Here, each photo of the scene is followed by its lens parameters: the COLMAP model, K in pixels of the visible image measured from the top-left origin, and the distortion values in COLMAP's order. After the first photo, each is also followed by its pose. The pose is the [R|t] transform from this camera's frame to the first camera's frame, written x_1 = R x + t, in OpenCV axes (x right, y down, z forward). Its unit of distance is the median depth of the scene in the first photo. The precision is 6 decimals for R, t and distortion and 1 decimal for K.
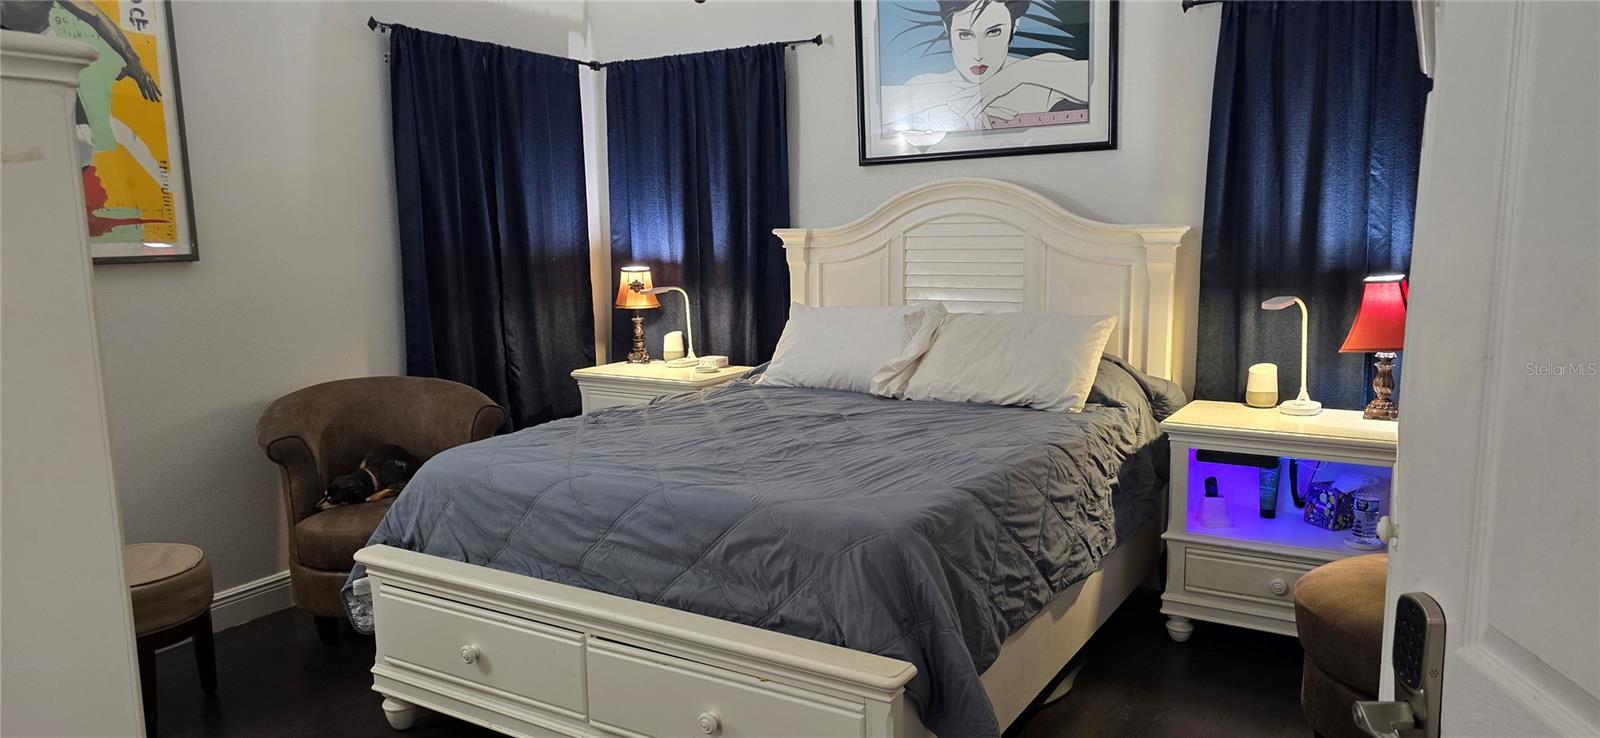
lens RADIAL K [[1062.7, 0, 810.3], [0, 1062.7, 387.8], [0, 0, 1]] dist [0.060369, -0.000279]
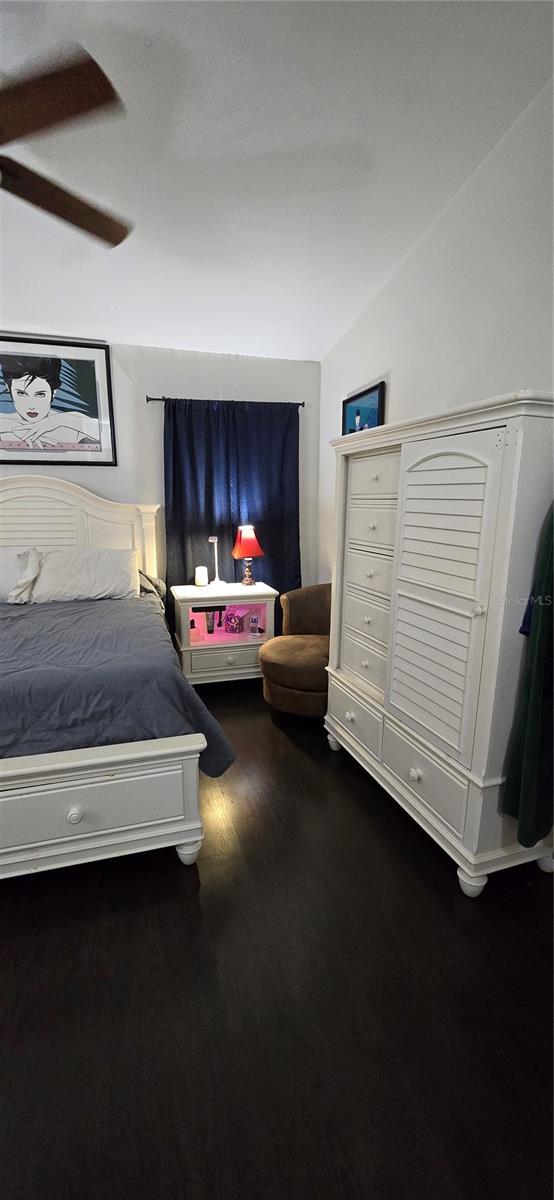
lens RADIAL K [[492.2, 0, 273.0], [0, 492.2, 601.4], [0, 0, 1]] dist [-0.002263, 0.000095]
pose [[0.661535, -0.126472, 0.739172, -0.238352], [0.101696, 0.991700, 0.078665, -0.015198], [-0.742986, 0.023132, 0.668907, 0.179408]]
